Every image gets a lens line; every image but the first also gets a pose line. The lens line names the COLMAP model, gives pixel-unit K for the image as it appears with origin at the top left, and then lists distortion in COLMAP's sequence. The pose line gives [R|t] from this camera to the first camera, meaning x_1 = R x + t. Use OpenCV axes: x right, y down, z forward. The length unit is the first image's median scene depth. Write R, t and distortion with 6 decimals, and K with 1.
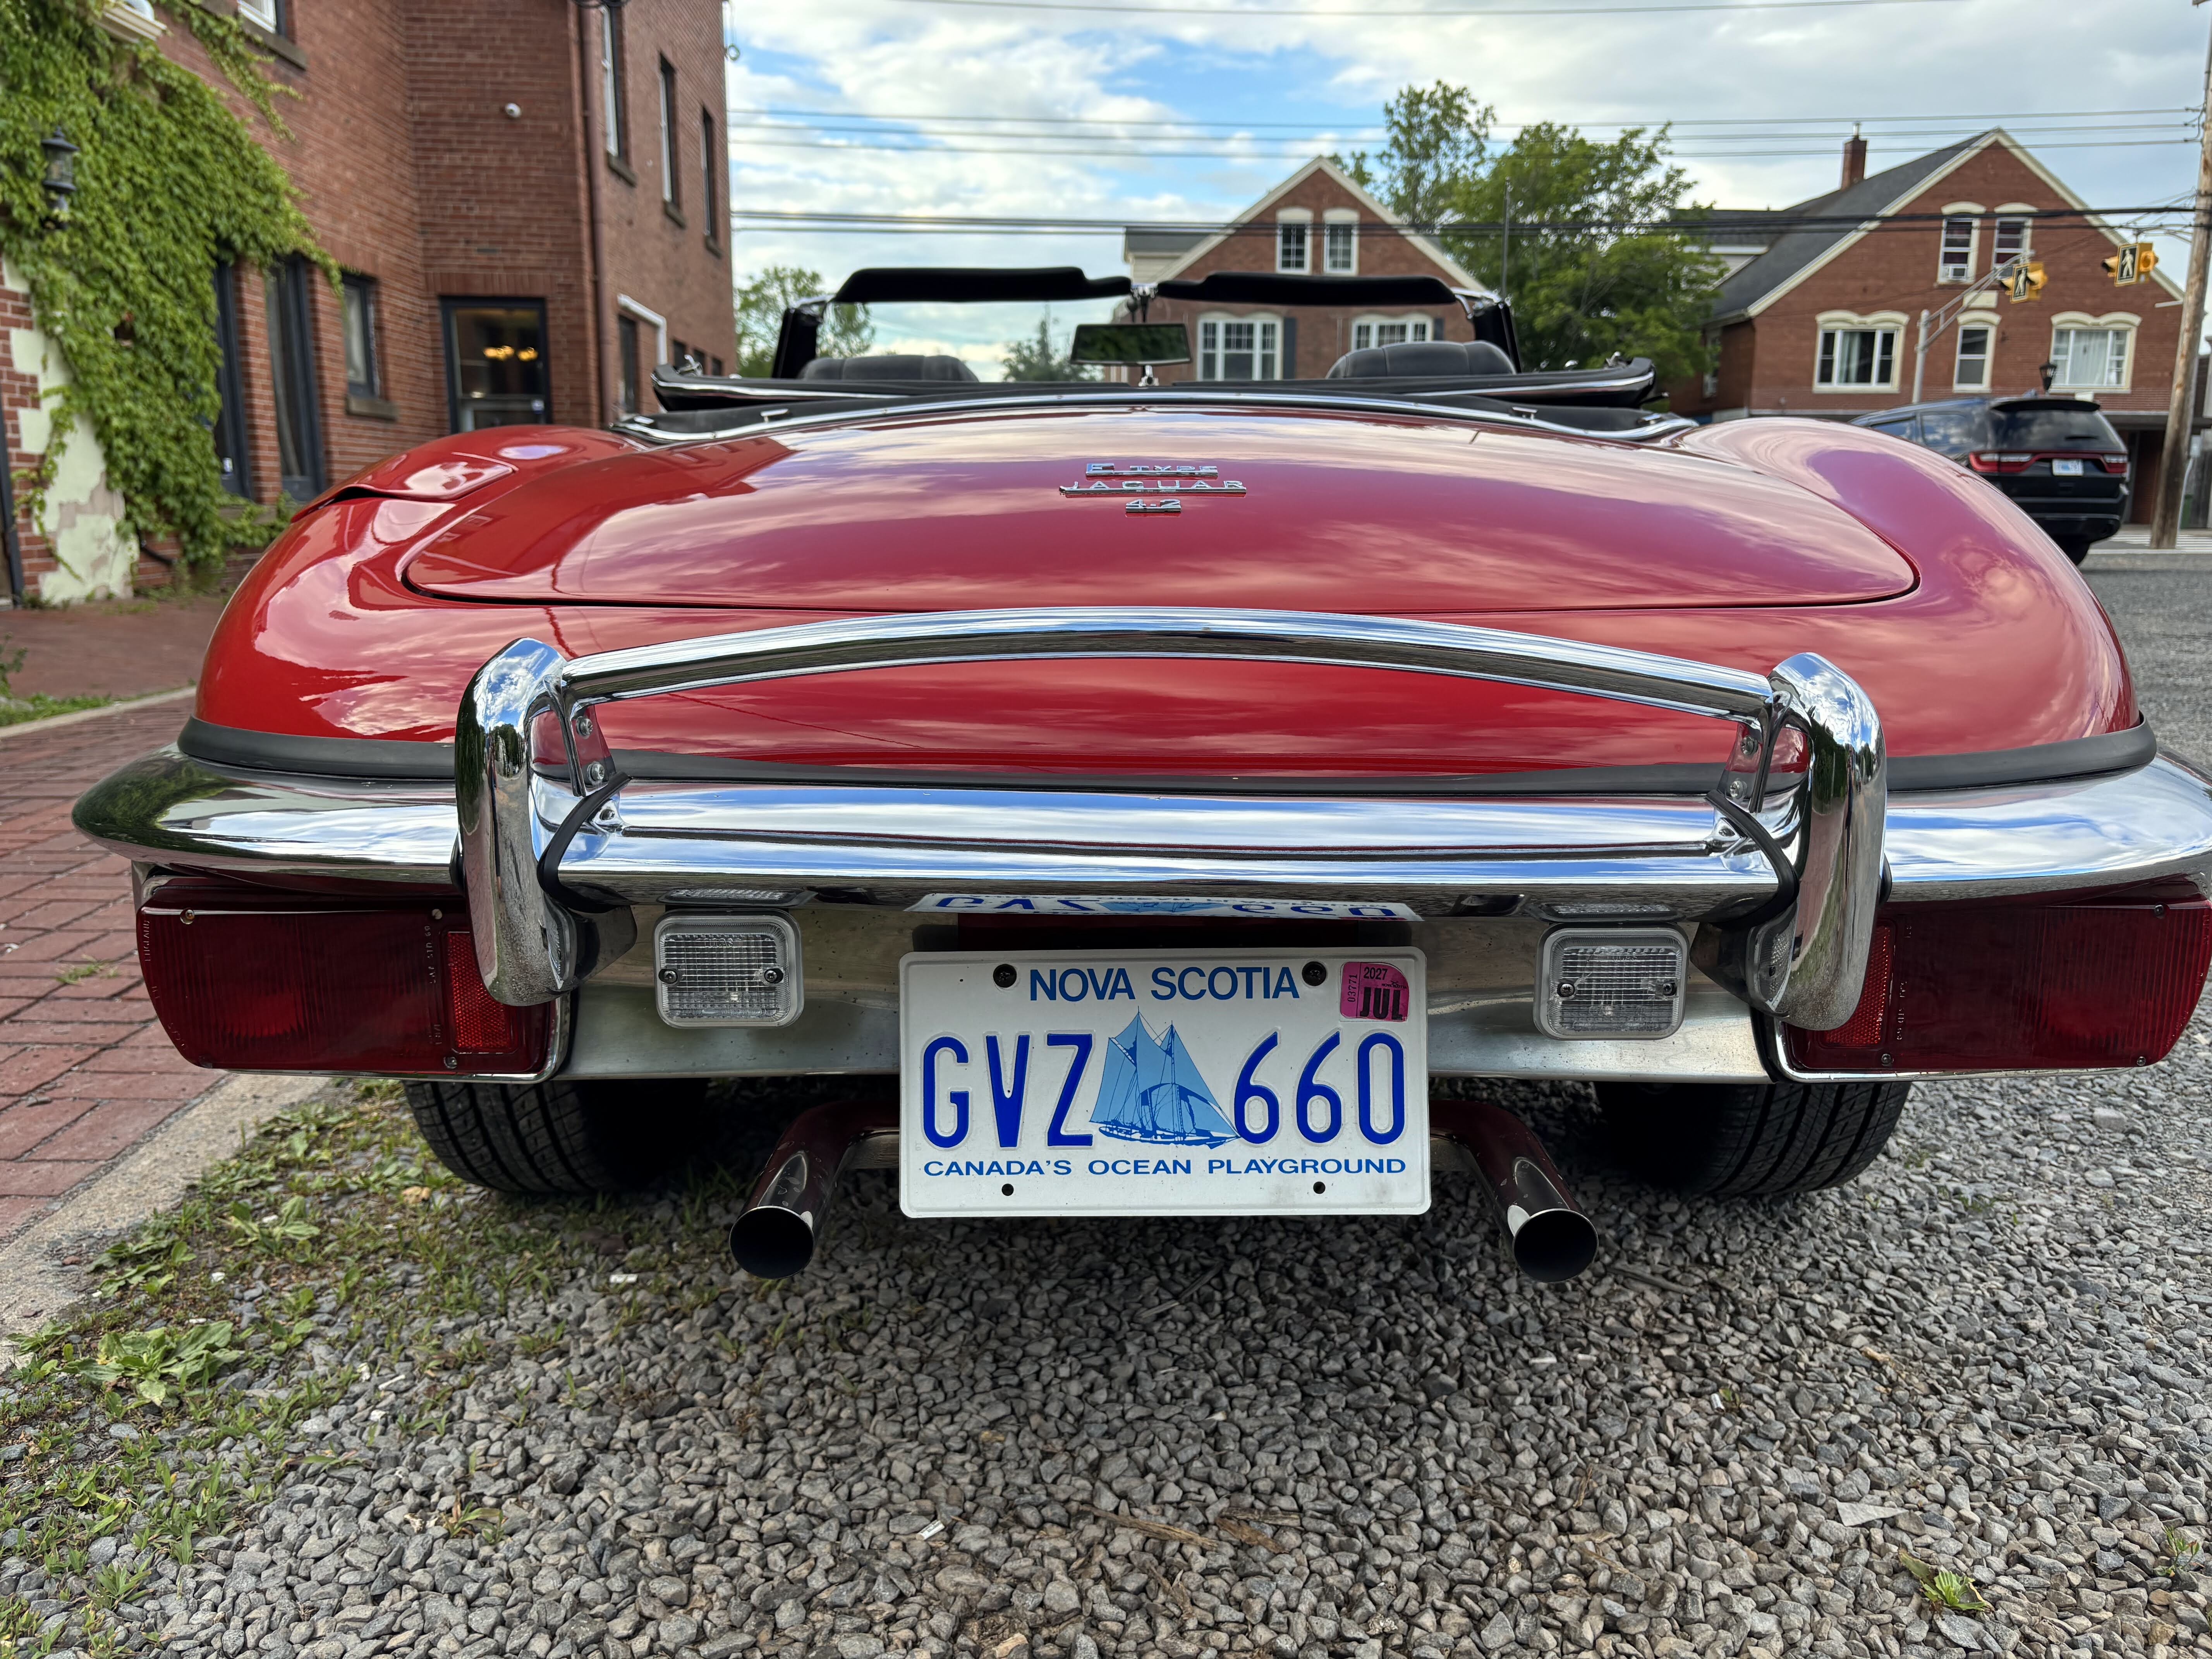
lens RADIAL K [[1702.8, 0, 1105.7], [0, 1702.8, 834.1], [0, 0, 1]] dist [0.050566, -0.053922]
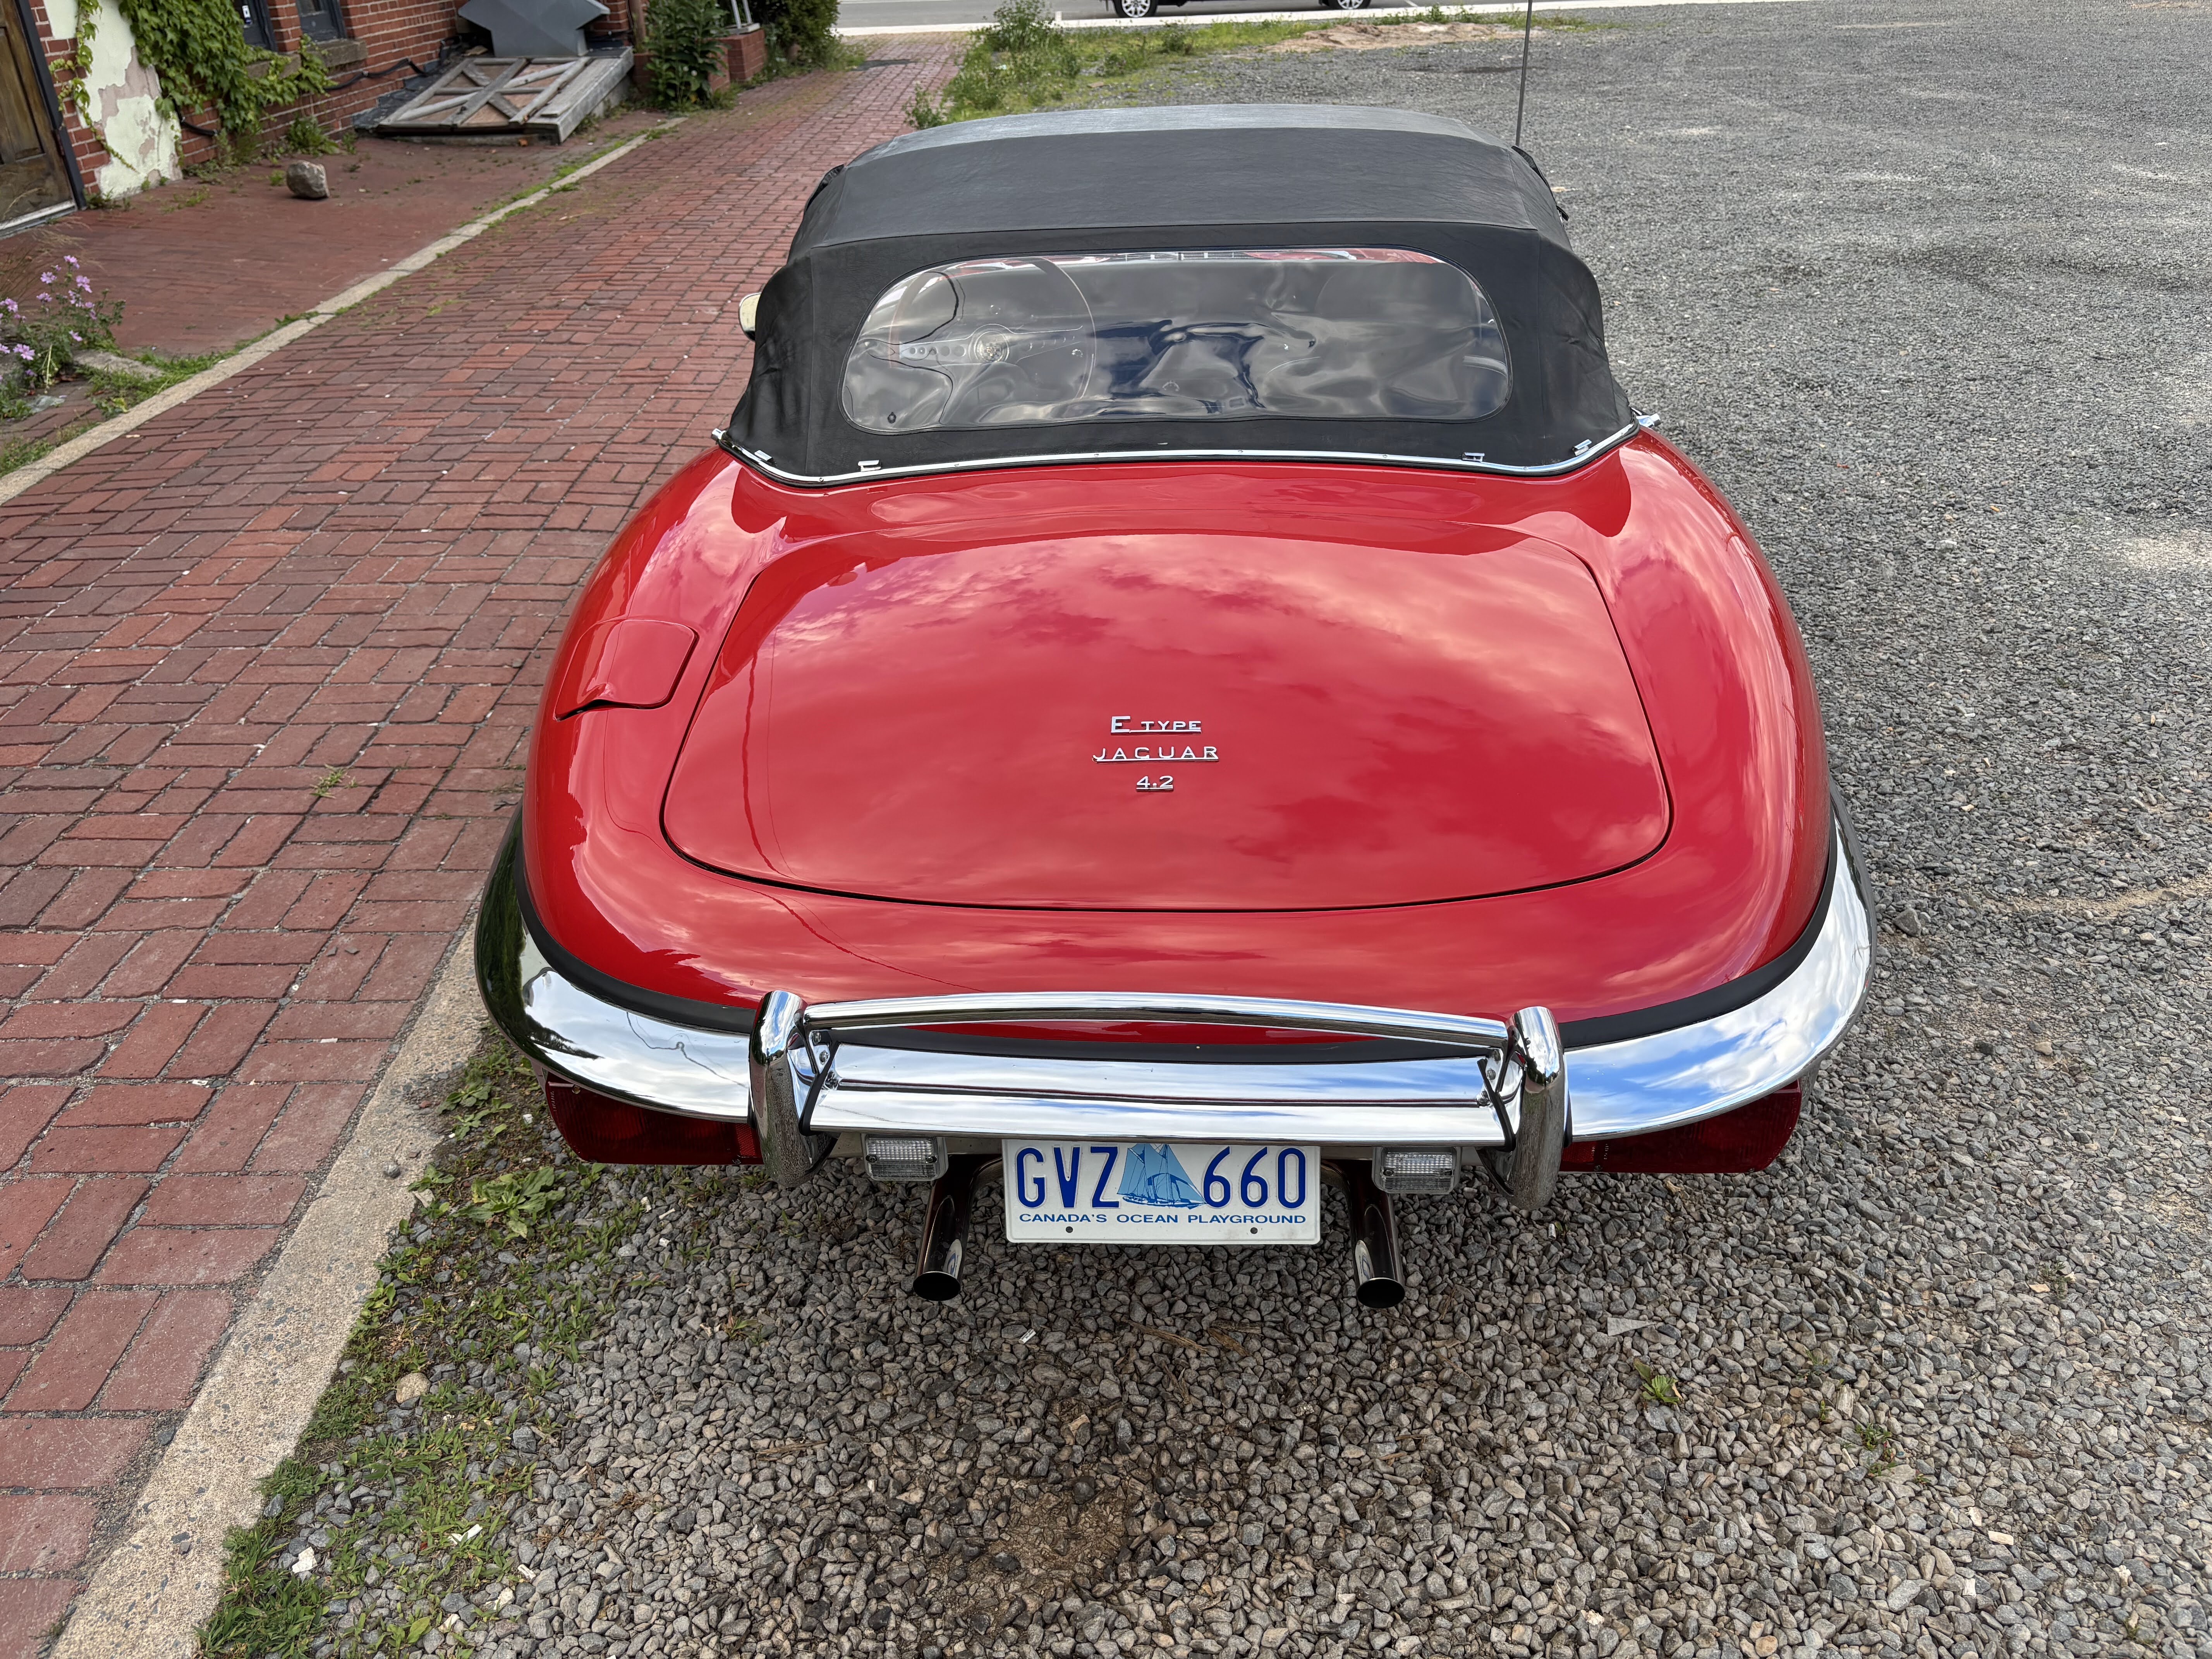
lens RADIAL K [[1702.8, 0, 1099.4], [0, 1702.8, 841.0], [0, 0, 1]] dist [0.050566, -0.053922]
pose [[0.999075, -0.008062, -0.042240, 0.033458], [0.020672, 0.951370, 0.307357, -0.492154], [0.037708, -0.307945, 0.950656, -0.346181]]
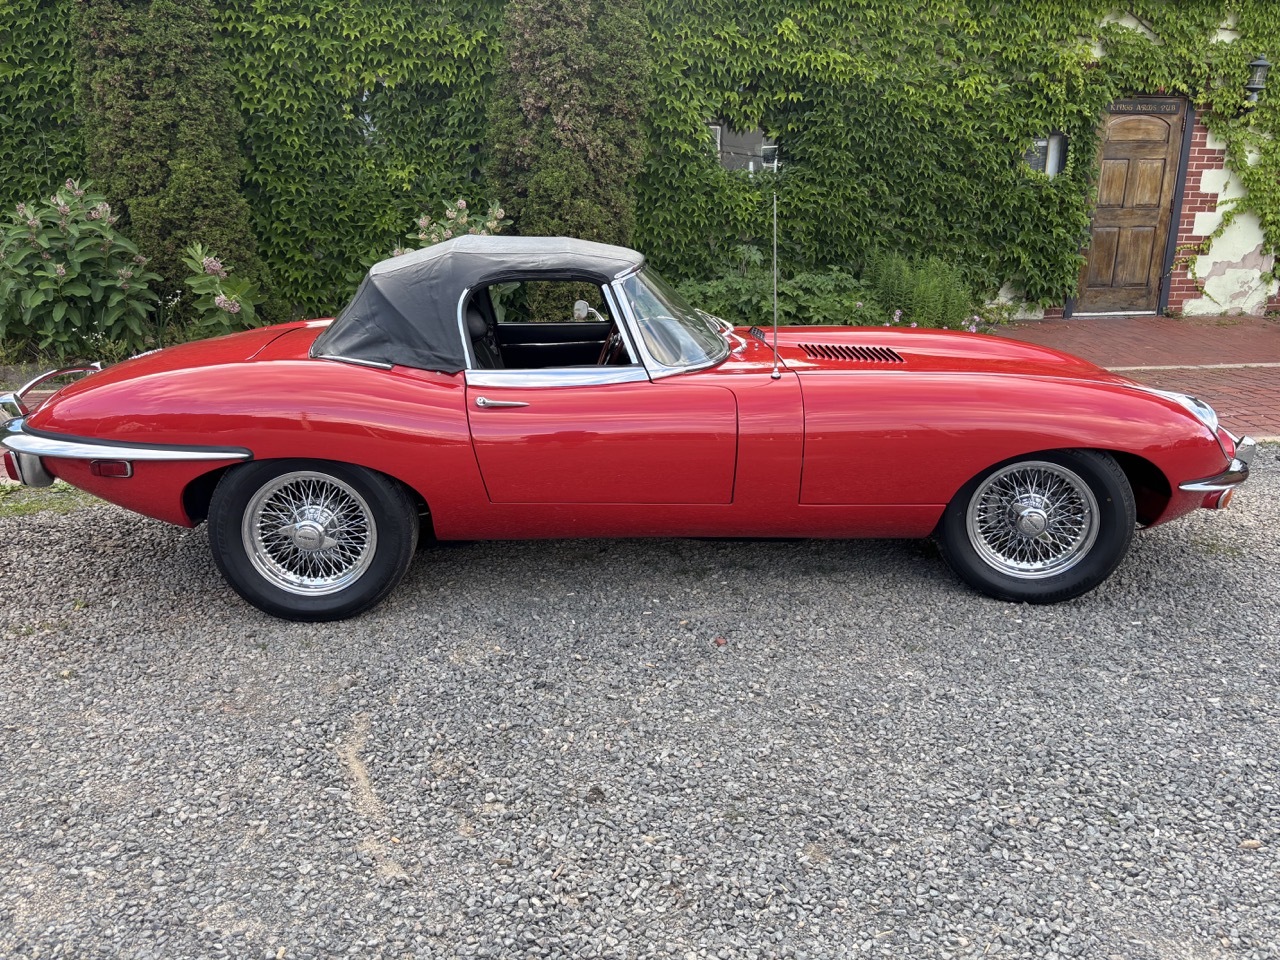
lens RADIAL K [[985.3, 0, 613.3], [0, 985.3, 469.3], [0, 0, 1]] dist [0.050566, -0.053922]
pose [[0.077060, 0.265488, -0.961030, 2.876151], [-0.194056, 0.949456, 0.246730, -0.798879], [0.977959, 0.167481, 0.124684, 1.814911]]
